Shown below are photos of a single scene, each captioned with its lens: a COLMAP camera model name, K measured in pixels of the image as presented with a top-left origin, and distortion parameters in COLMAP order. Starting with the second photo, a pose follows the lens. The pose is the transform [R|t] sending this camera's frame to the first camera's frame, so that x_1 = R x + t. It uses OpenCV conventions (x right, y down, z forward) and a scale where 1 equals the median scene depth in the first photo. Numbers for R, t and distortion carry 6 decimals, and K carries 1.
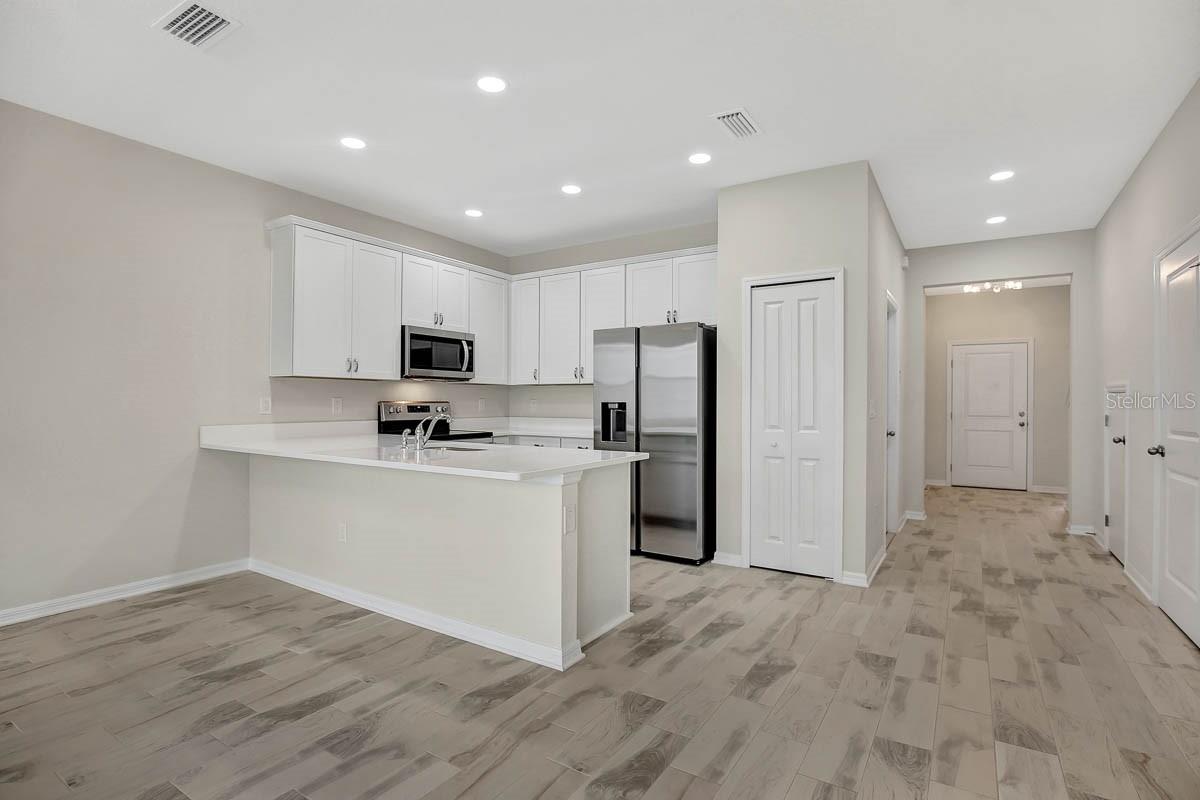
lens RADIAL K [[611.1, 0, 591.4], [0, 611.1, 407.9], [0, 0, 1]] dist [-0.020706, 0.003839]
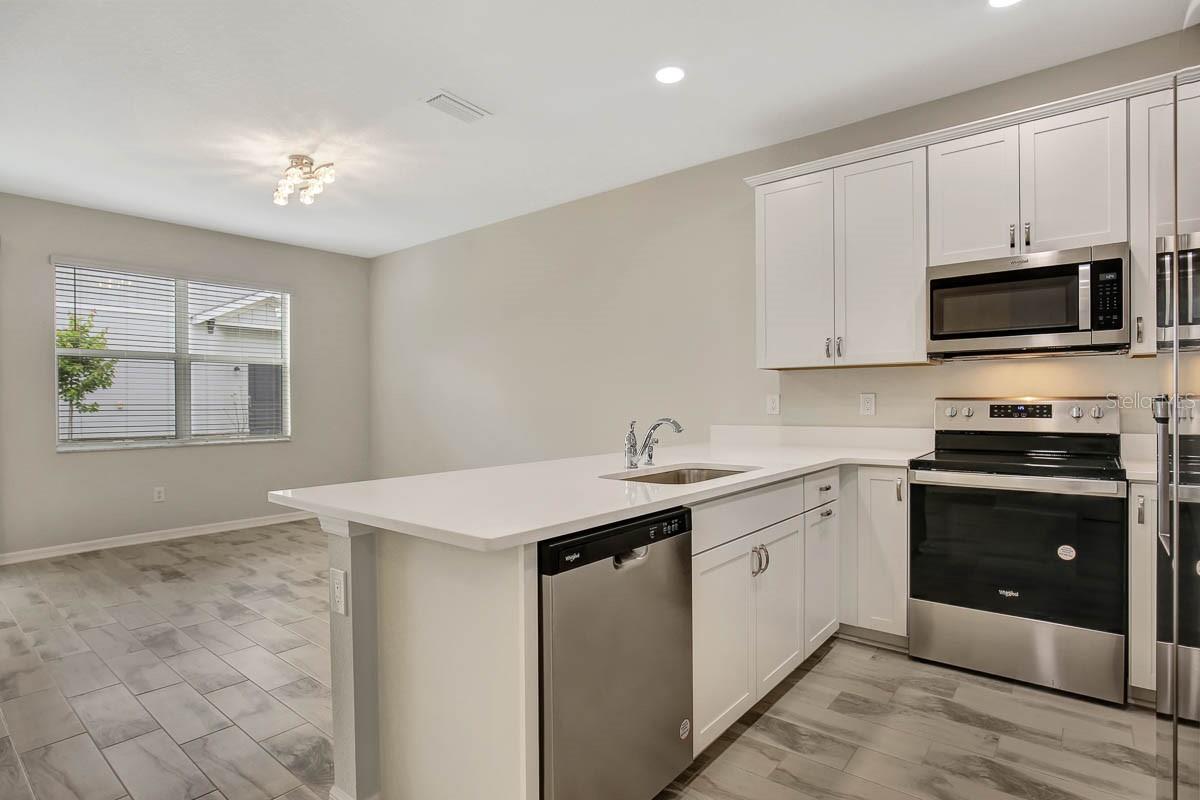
lens RADIAL K [[603.5, 0, 588.5], [0, 603.5, 402.2], [0, 0, 1]] dist [-0.016313, 0.002600]
pose [[-0.098230, -0.000265, -0.995164, 0.350667], [-0.001325, 0.999999, -0.000135, -0.007006], [0.995163, 0.001305, -0.098230, 0.856254]]
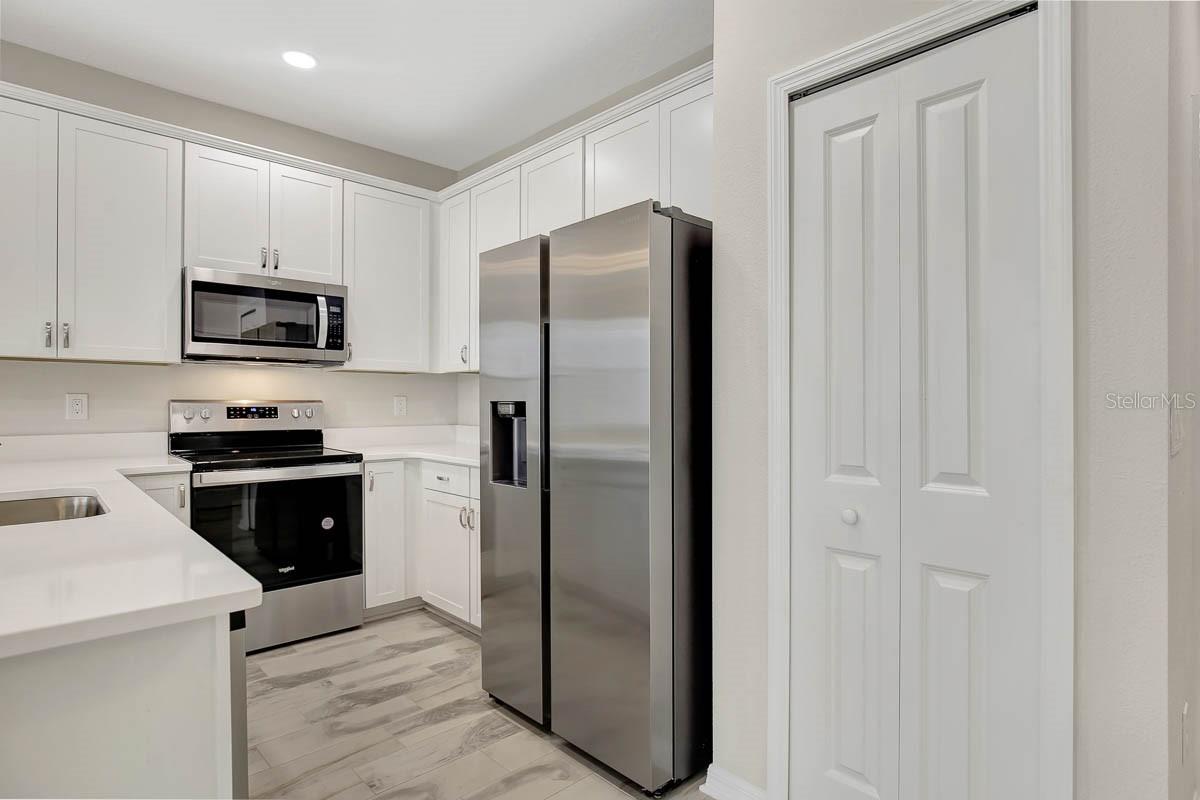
lens RADIAL K [[631.5, 0, 598.7], [0, 631.5, 404.0], [0, 0, 1]] dist [-0.005314, -0.001065]
pose [[0.972105, 0.001622, -0.234539, 0.244175], [-0.002893, 0.999983, -0.005072, -0.005695], [0.234527, 0.005609, 0.972093, 0.605701]]
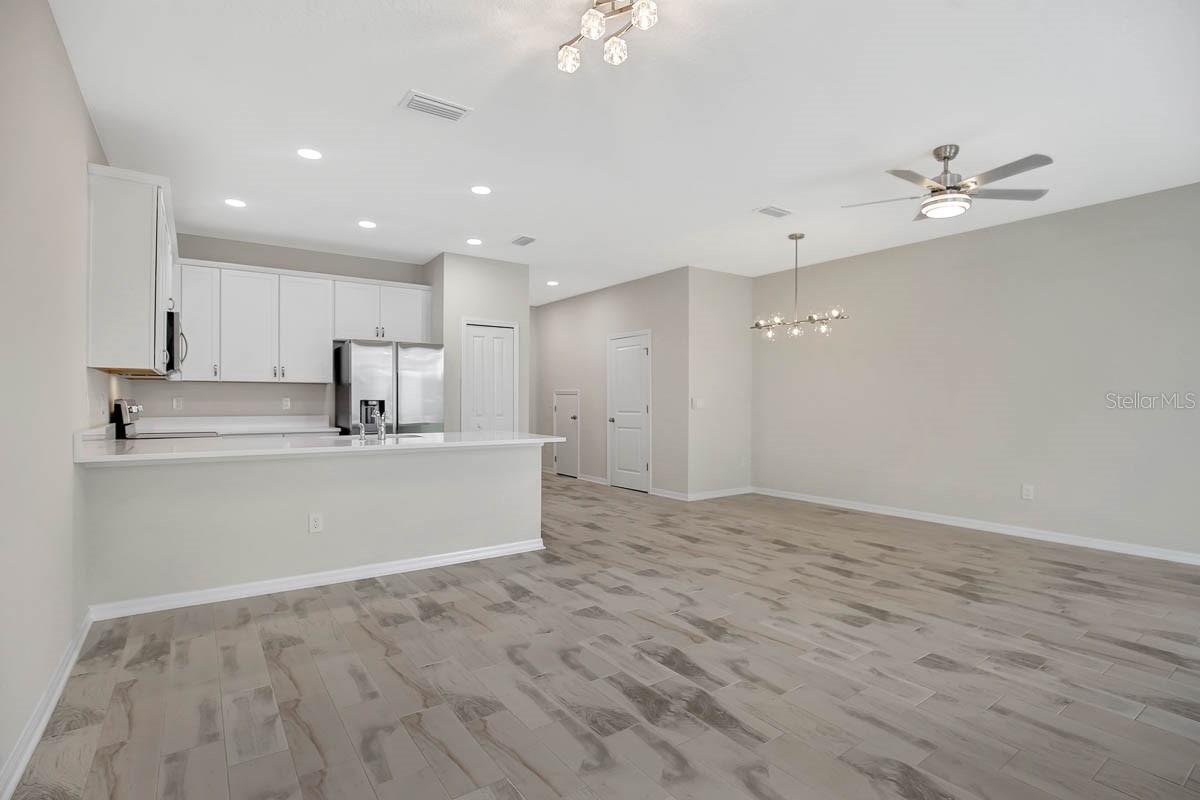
lens RADIAL K [[611.1, 0, 602.3], [0, 611.1, 396.9], [0, 0, 1]] dist [-0.020706, 0.003839]
pose [[0.356594, -0.001810, 0.934258, -1.105606], [0.017179, 0.999842, -0.004620, -0.010239], [-0.934102, 0.017697, 0.356568, 0.109042]]
